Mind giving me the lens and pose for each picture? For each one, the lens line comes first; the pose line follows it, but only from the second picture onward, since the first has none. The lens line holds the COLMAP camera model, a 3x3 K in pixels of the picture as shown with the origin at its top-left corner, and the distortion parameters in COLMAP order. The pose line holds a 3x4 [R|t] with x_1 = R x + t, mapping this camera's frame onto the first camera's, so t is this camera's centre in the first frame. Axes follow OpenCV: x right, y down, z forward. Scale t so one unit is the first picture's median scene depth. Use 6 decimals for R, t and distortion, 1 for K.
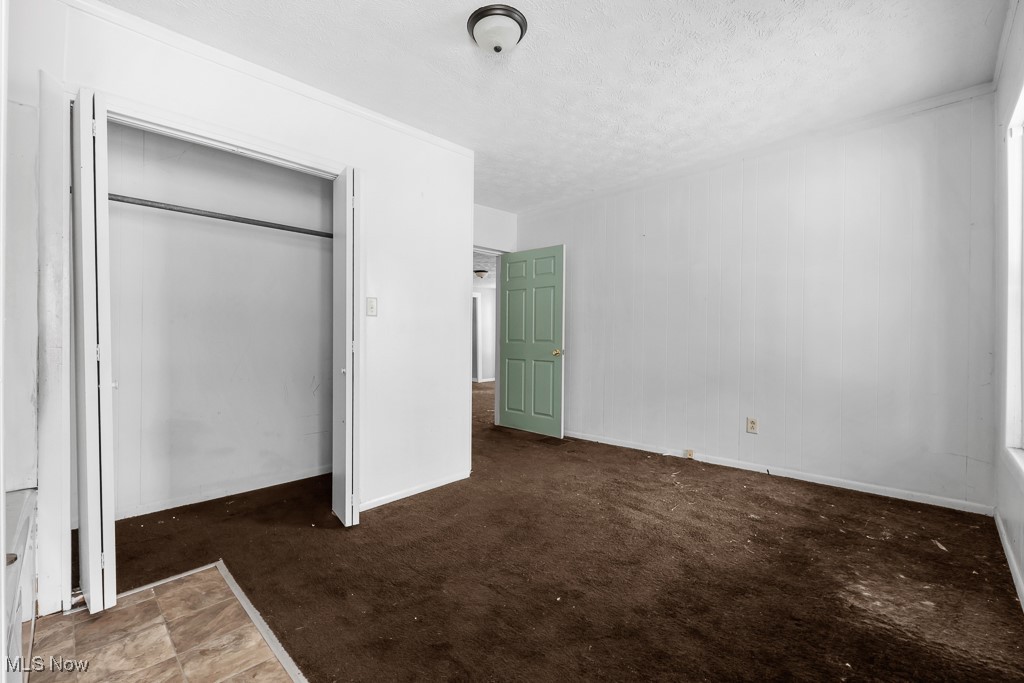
lens RADIAL K [[431.8, 0, 513.6], [0, 431.8, 338.7], [0, 0, 1]] dist [0.010014, -0.000244]
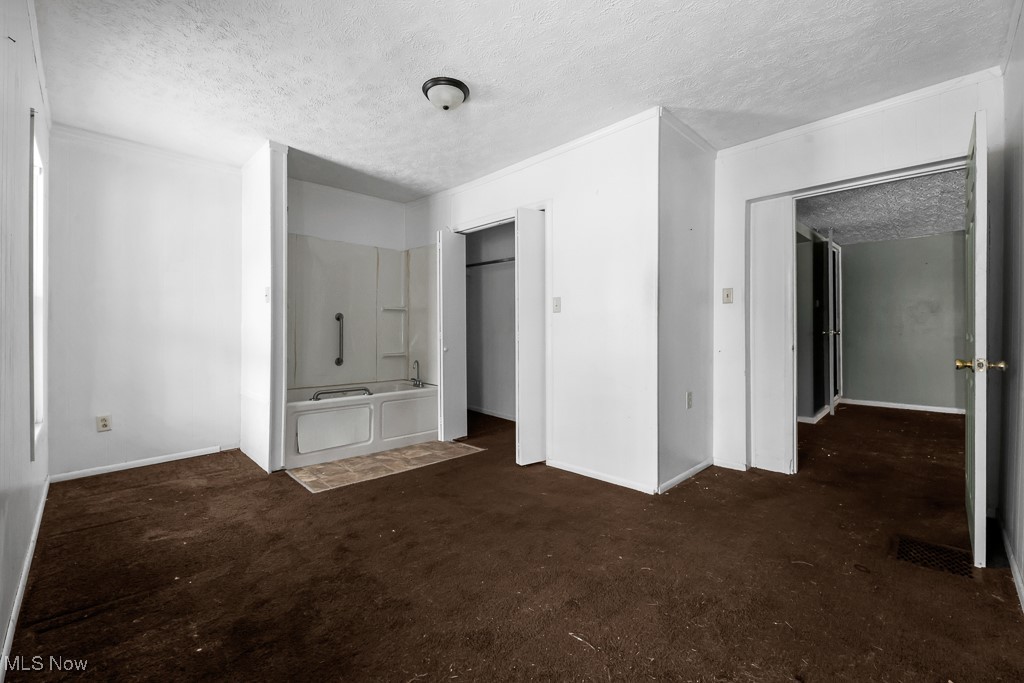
lens RADIAL K [[431.8, 0, 507.4], [0, 431.8, 328.5], [0, 0, 1]] dist [0.010014, -0.000244]
pose [[-0.037838, 0.003487, -0.999278, 1.302849], [0.003282, 0.999989, 0.003365, -0.015520], [0.999279, -0.003153, -0.037849, 1.299868]]
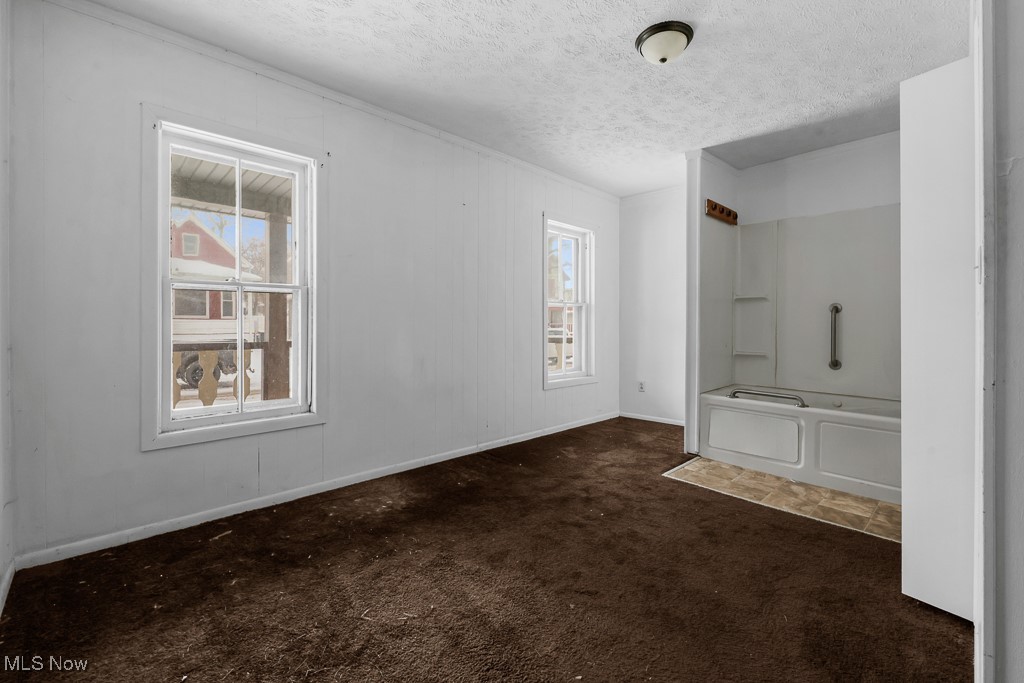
lens RADIAL K [[431.8, 0, 506.4], [0, 431.8, 326.7], [0, 0, 1]] dist [0.010014, -0.000244]
pose [[-0.998110, 0.003679, 0.061338, 0.300589], [0.003966, 0.999982, 0.004557, -0.008201], [-0.061320, 0.004792, -0.998107, 2.233044]]
